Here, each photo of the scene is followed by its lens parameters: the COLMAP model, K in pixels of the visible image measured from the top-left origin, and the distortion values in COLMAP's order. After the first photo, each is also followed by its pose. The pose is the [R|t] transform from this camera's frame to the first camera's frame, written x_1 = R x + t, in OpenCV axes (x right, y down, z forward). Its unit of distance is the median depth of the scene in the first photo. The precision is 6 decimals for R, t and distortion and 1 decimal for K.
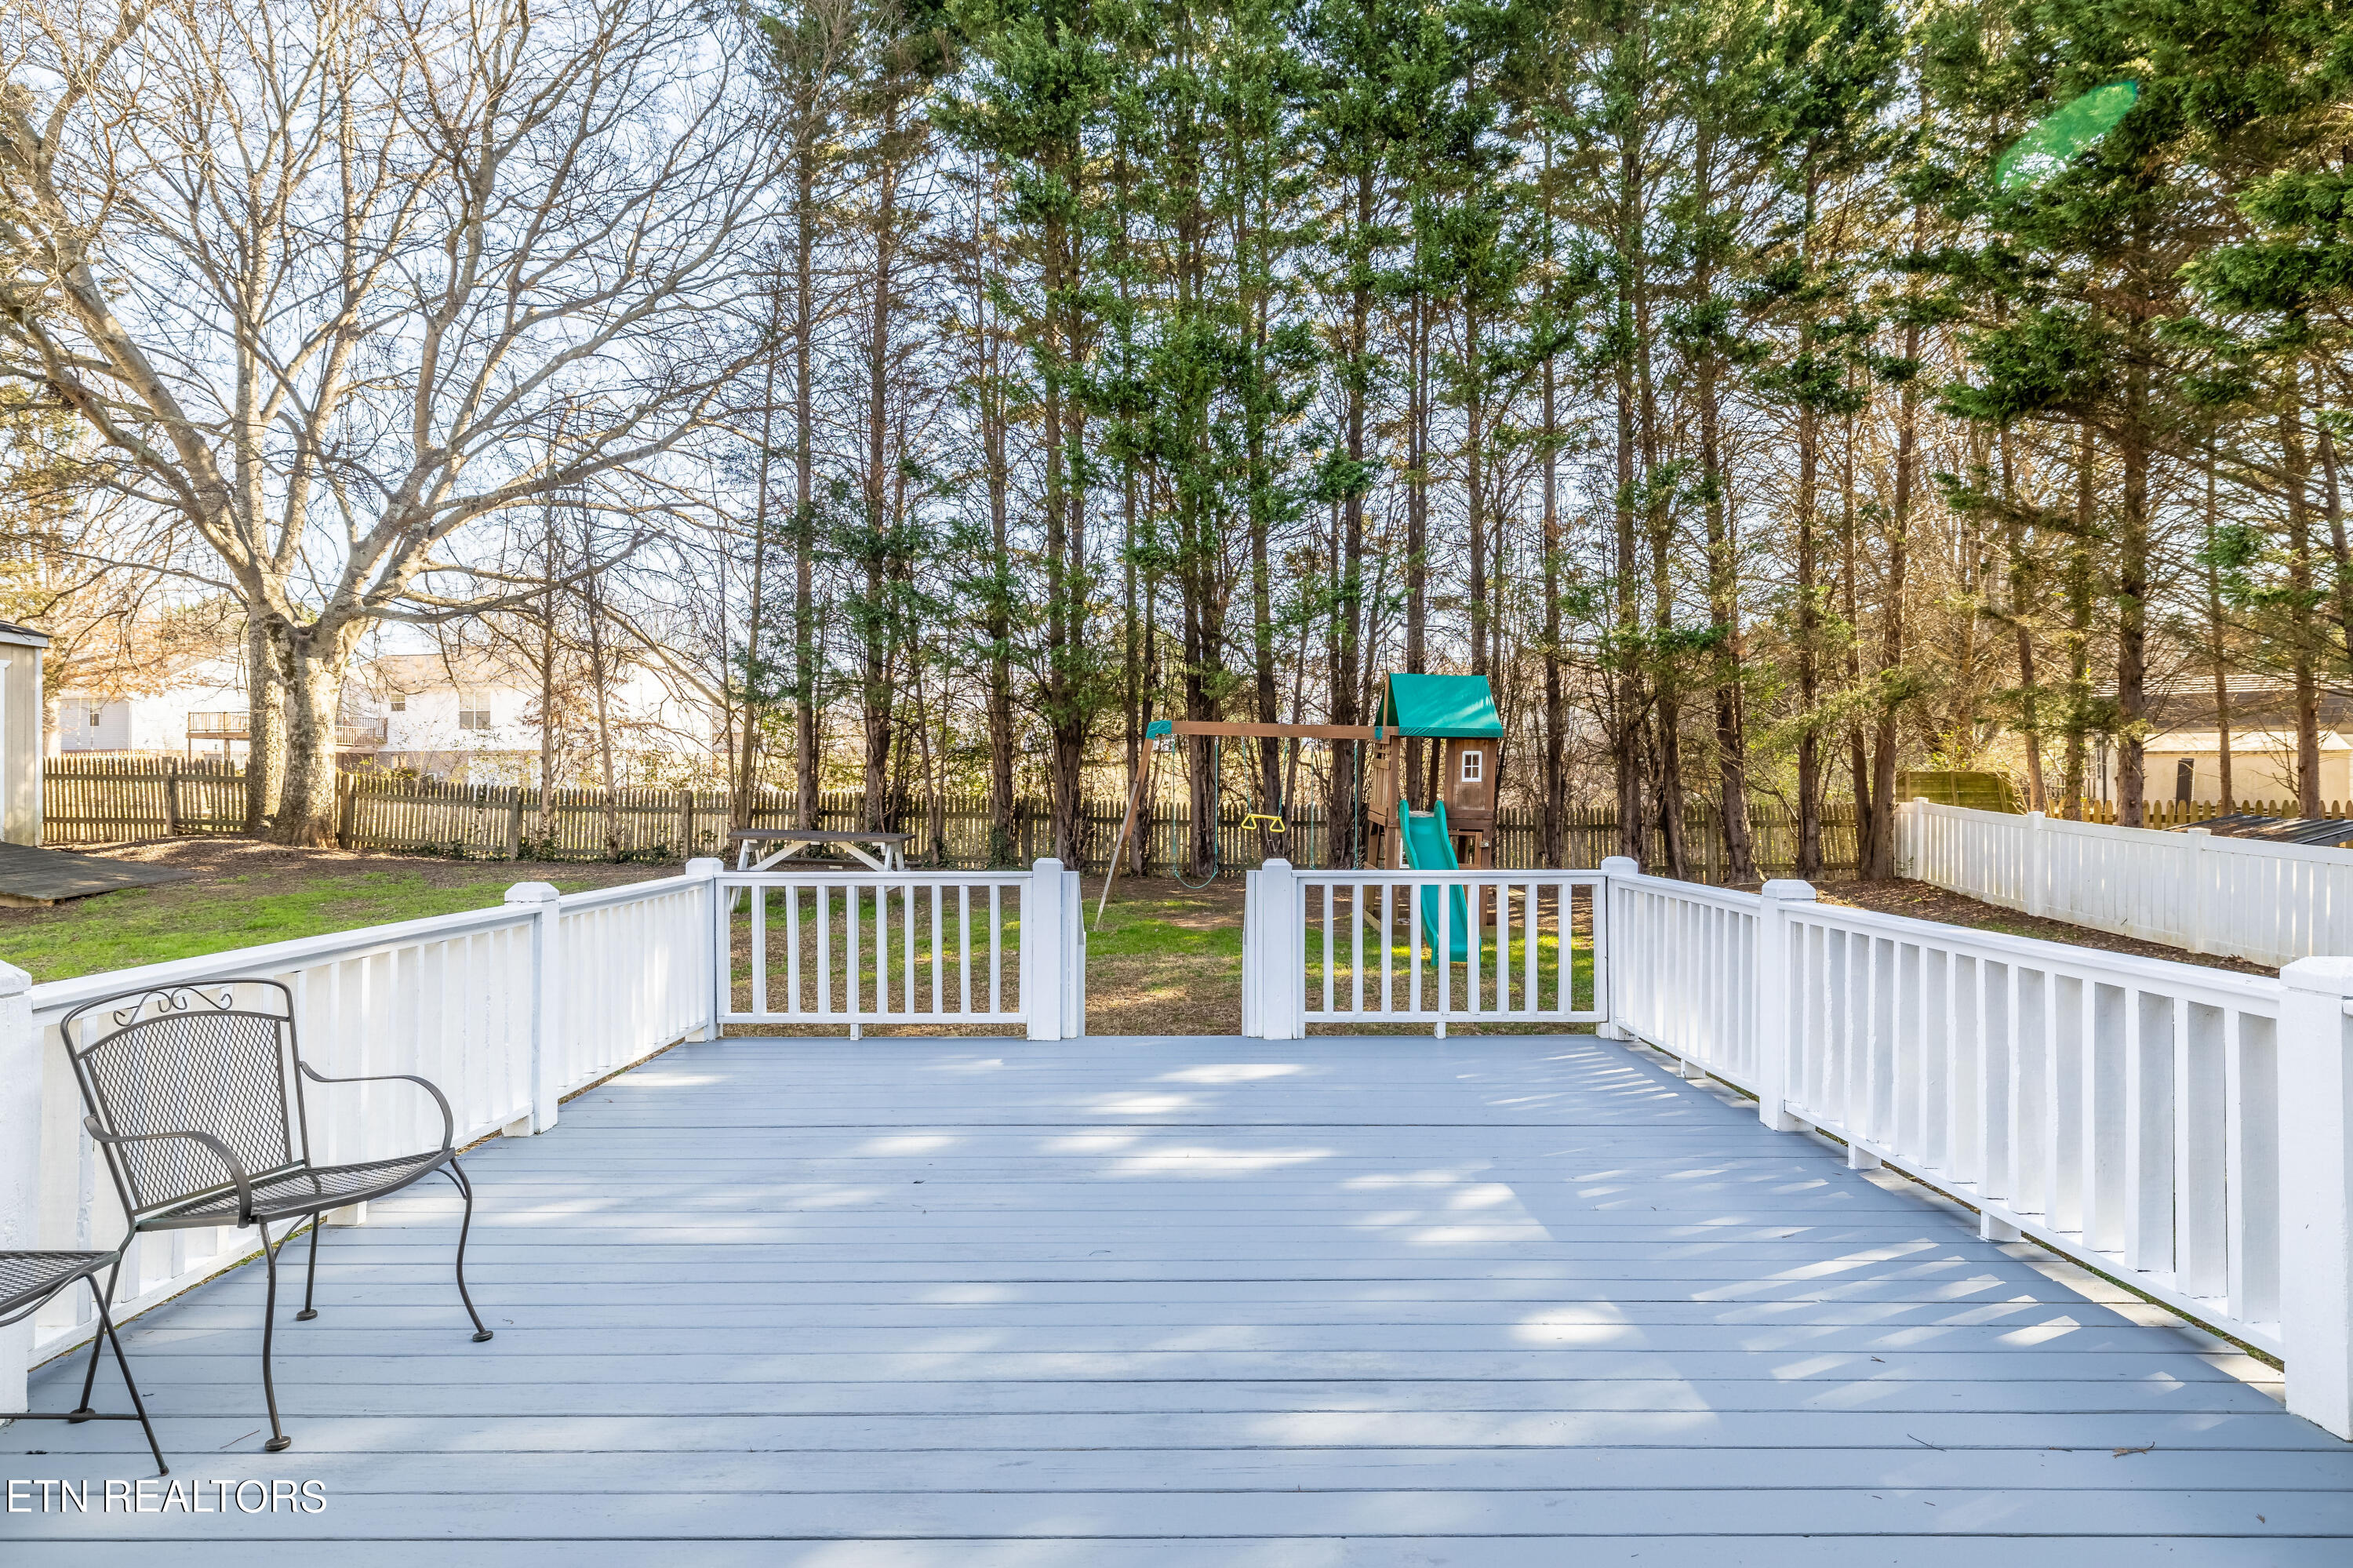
lens RADIAL K [[1345.1, 0, 1173.8], [0, 1345.1, 772.7], [0, 0, 1]] dist [-0.001632, 0.001852]
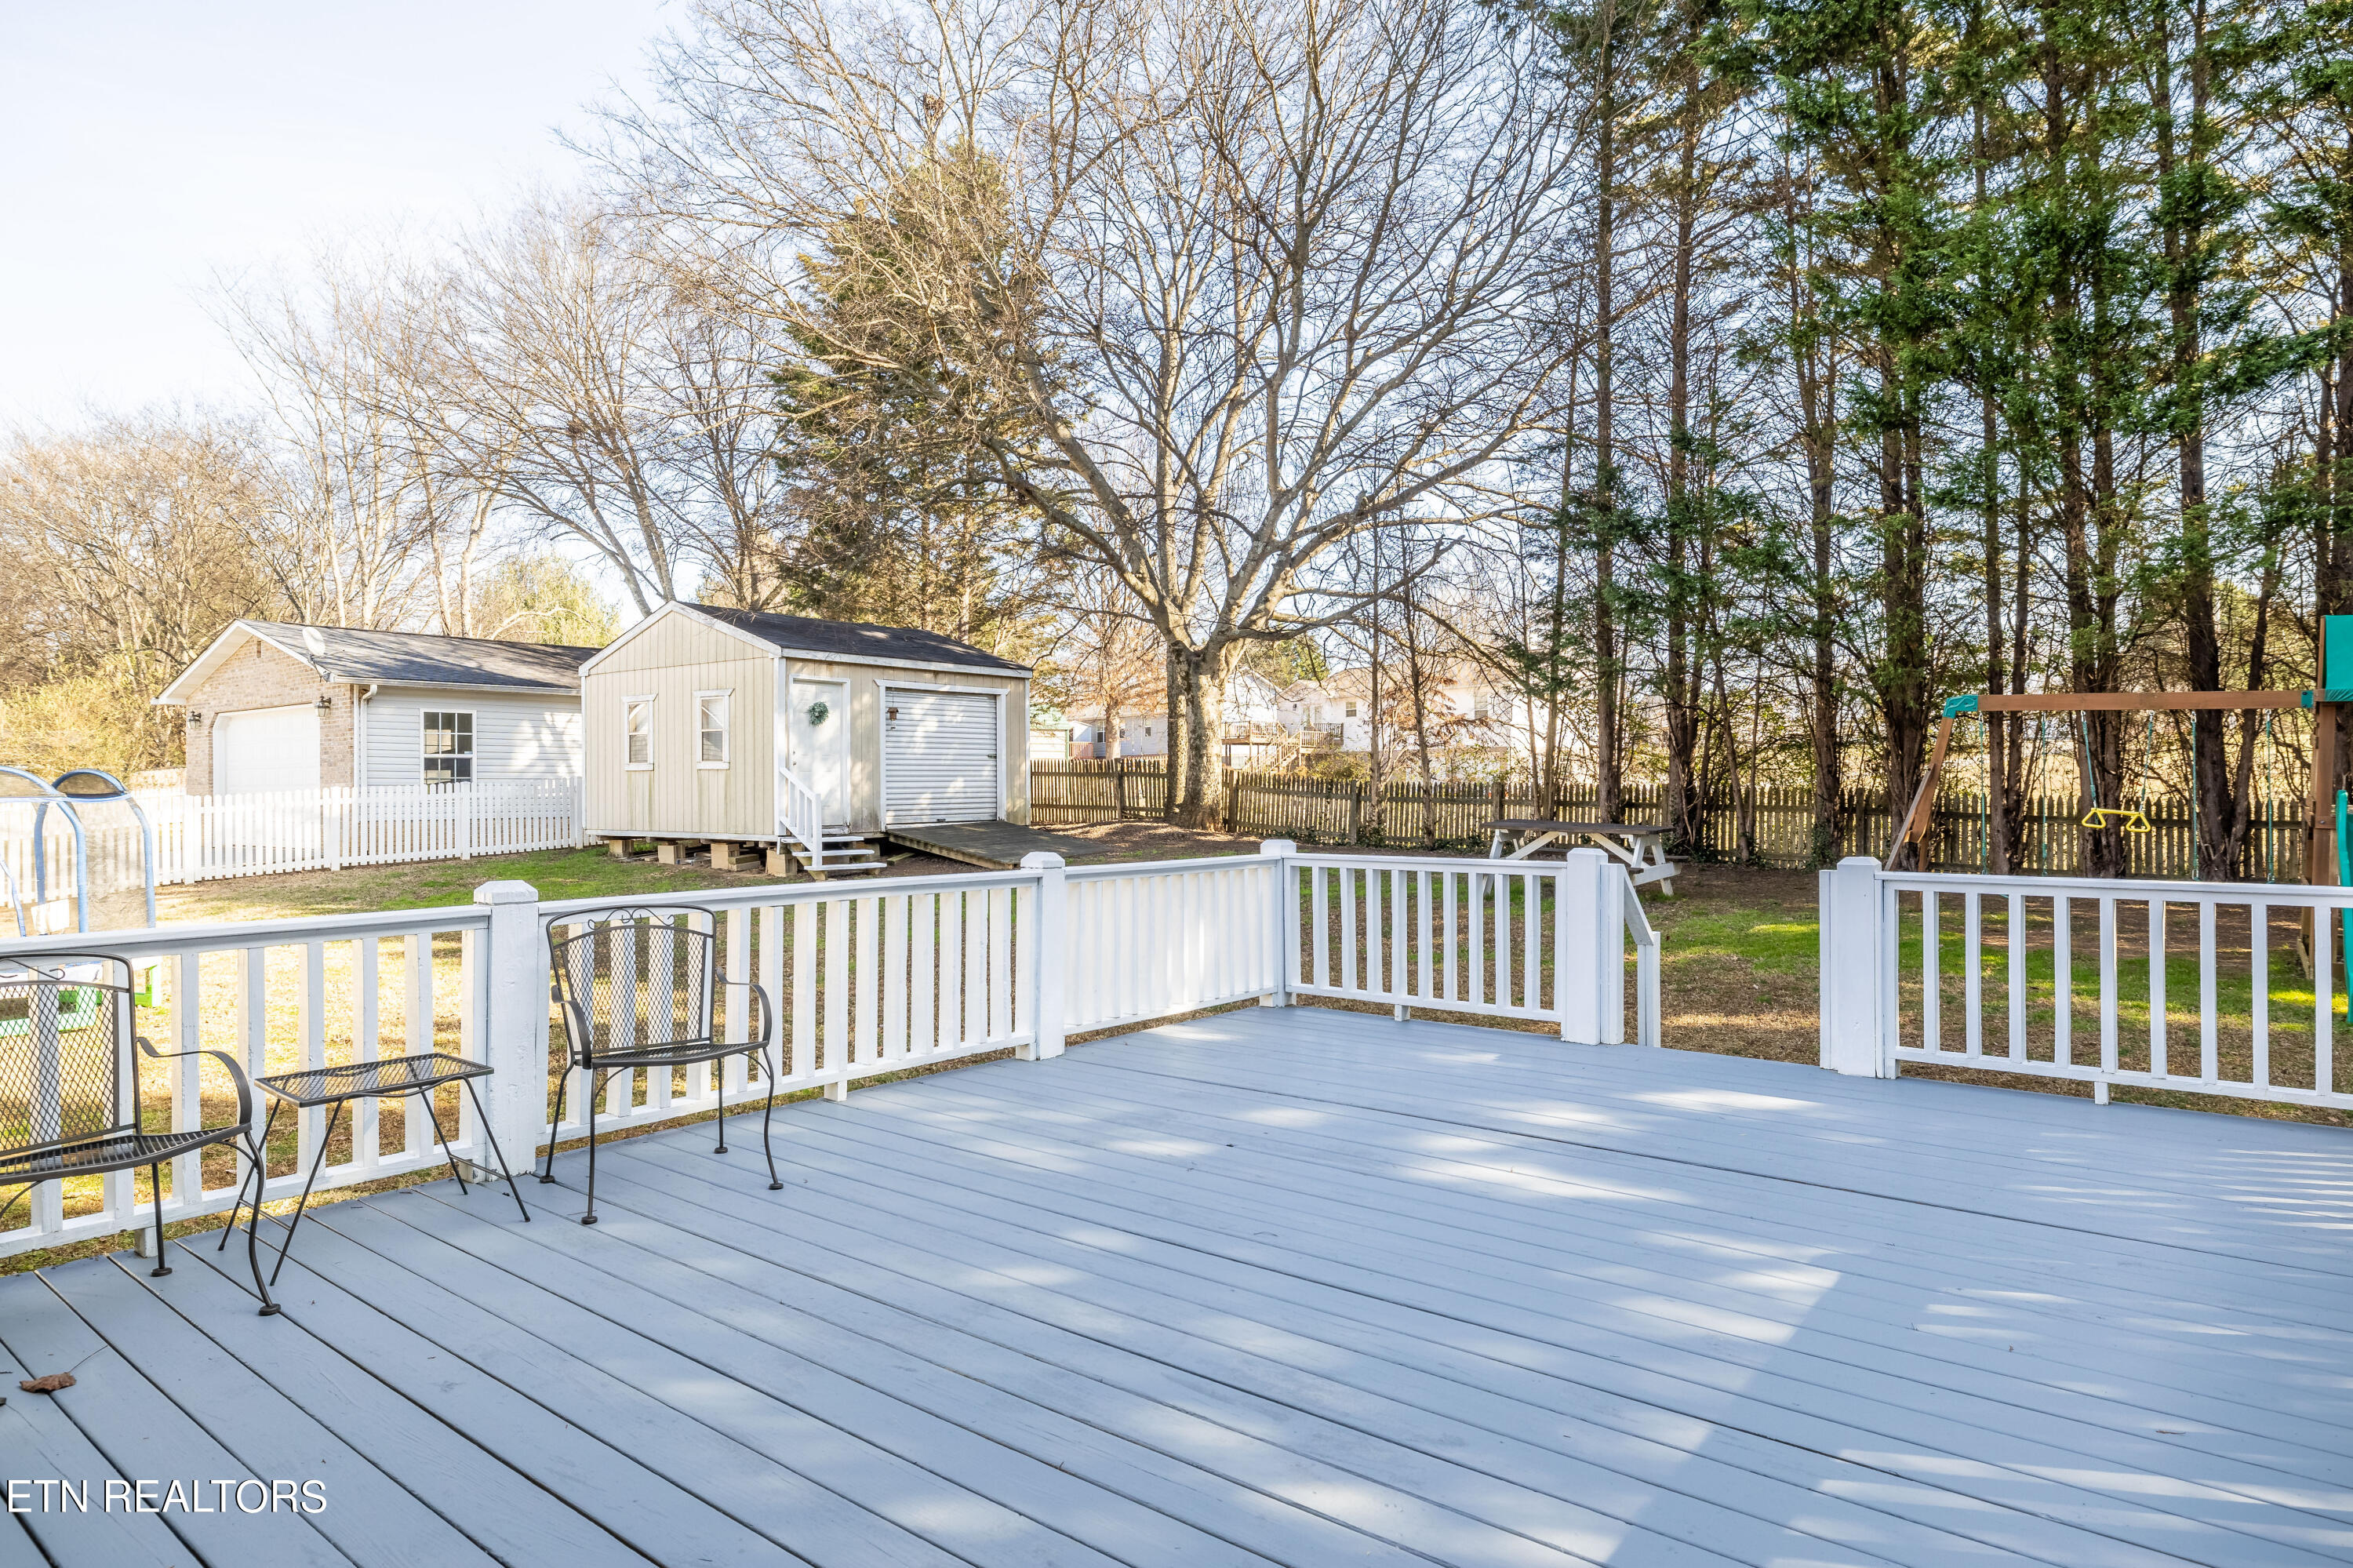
lens RADIAL K [[1345.1, 0, 1193.0], [0, 1345.1, 772.2], [0, 0, 1]] dist [-0.001632, 0.001852]
pose [[0.778530, -0.008779, -0.627546, 0.125742], [0.010771, 0.999942, -0.000627, 0.003716], [0.627515, -0.006271, 0.778579, 0.046396]]
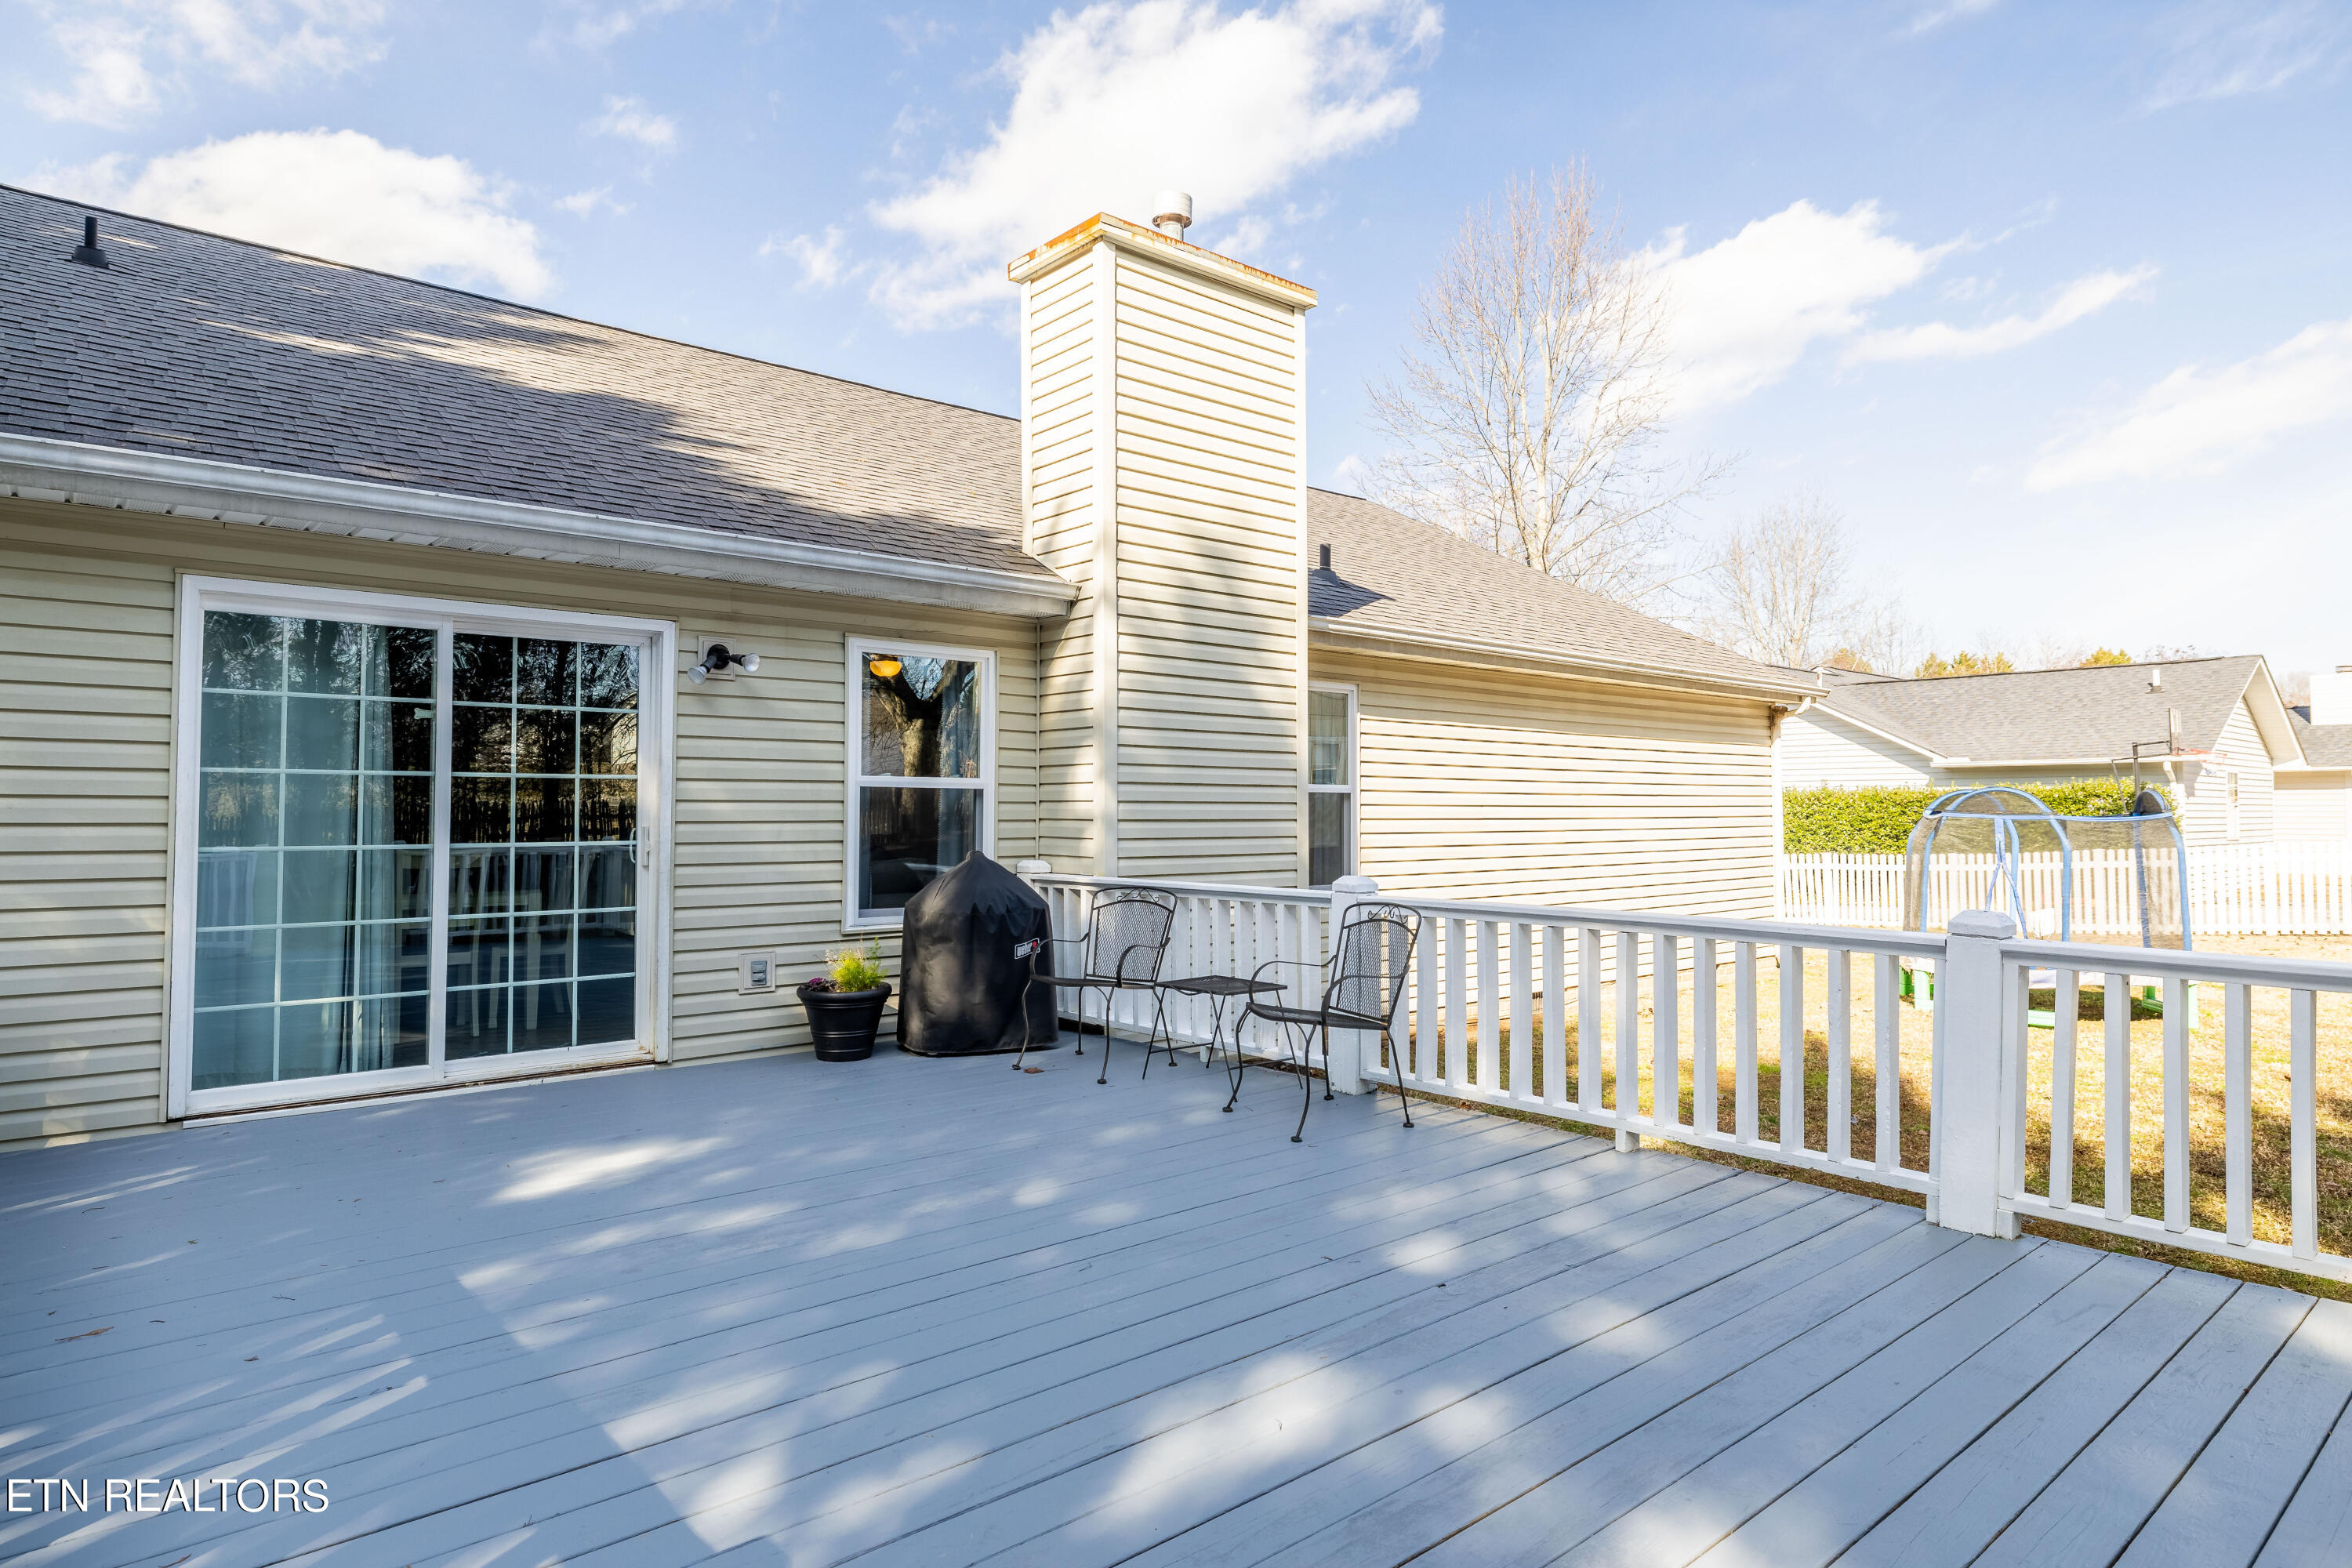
lens RADIAL K [[1344.4, 0, 1191.1], [0, 1344.4, 791.7], [0, 0, 1]] dist [-0.001632, 0.001852]
pose [[-0.758333, -0.005004, -0.651848, 0.127249], [0.005186, 0.999893, -0.013709, 0.004791], [0.651846, -0.013776, -0.758226, 0.433723]]
